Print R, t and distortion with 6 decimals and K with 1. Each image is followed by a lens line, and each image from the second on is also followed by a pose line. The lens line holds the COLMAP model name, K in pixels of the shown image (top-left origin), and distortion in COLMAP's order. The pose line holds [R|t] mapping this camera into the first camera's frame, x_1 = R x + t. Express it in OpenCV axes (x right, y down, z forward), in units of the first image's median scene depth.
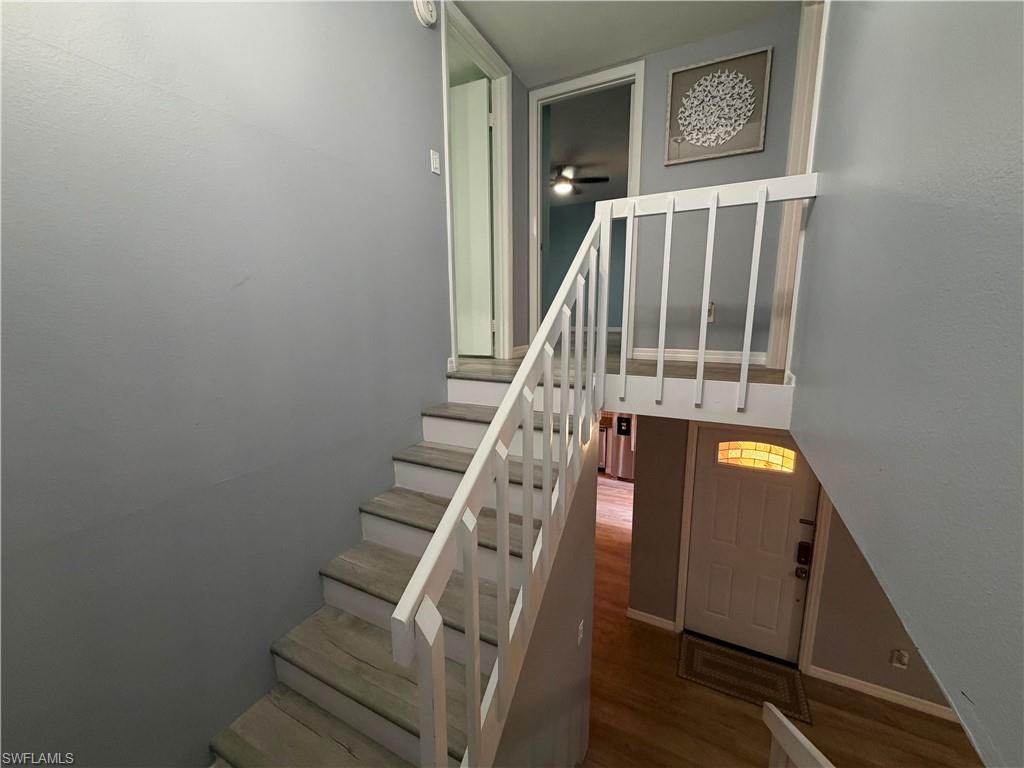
lens RADIAL K [[408.7, 0, 511.3], [0, 408.7, 381.3], [0, 0, 1]] dist [0.001138, -0.000594]
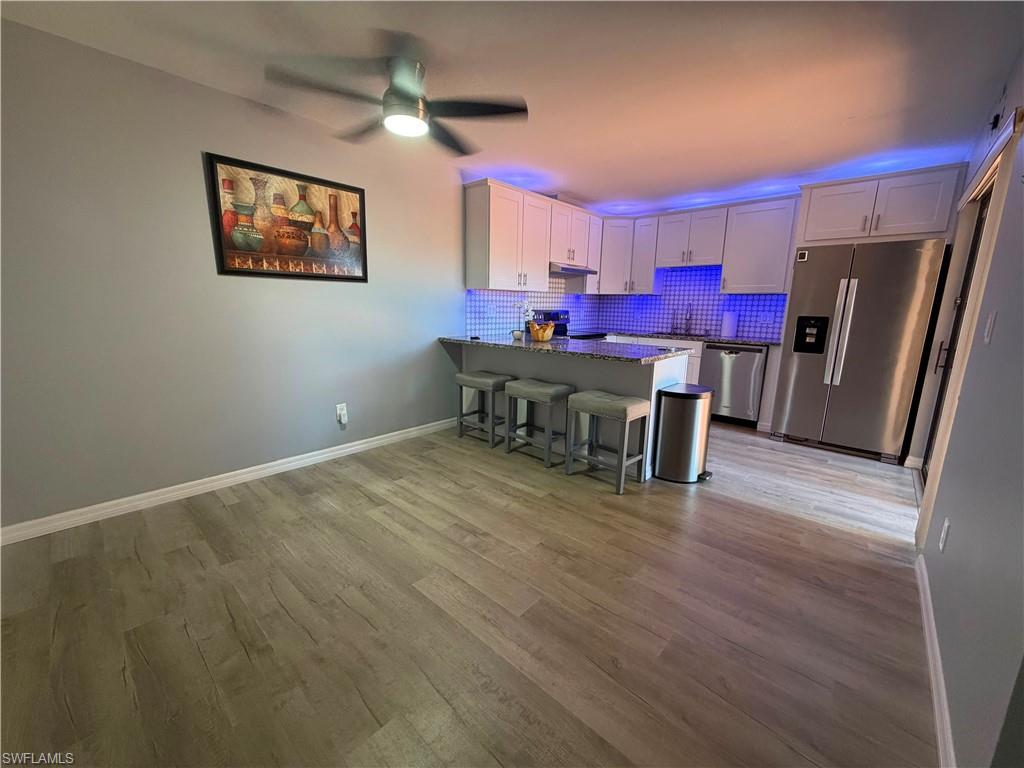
lens RADIAL K [[408.7, 0, 507.8], [0, 408.7, 382.3], [0, 0, 1]] dist [0.001138, -0.000594]
pose [[0.964877, 0.072303, -0.252557, 0.044444], [-0.067469, 0.997335, 0.027763, 0.180407], [0.253892, -0.009748, 0.967184, 0.412482]]
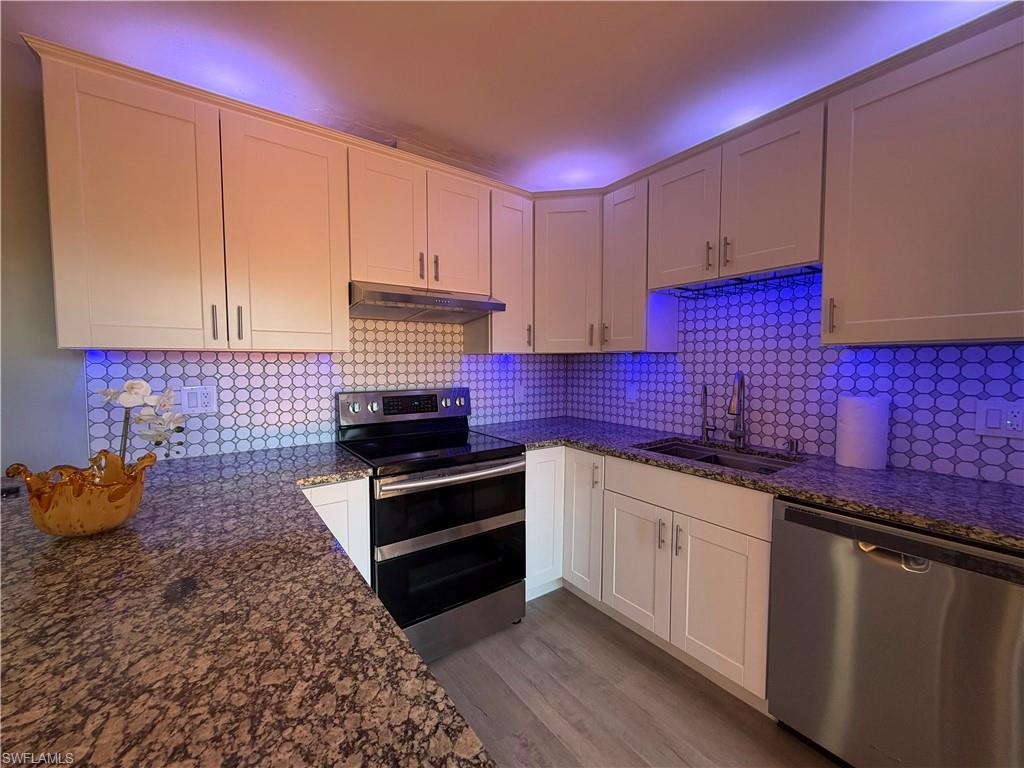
lens RADIAL K [[408.7, 0, 508.0], [0, 408.7, 383.2], [0, 0, 1]] dist [0.001138, -0.000594]
pose [[0.893301, 0.029621, -0.448481, 0.143363], [-0.081157, 0.992055, -0.096128, 0.090862], [0.442070, 0.122268, 0.888608, 0.857146]]
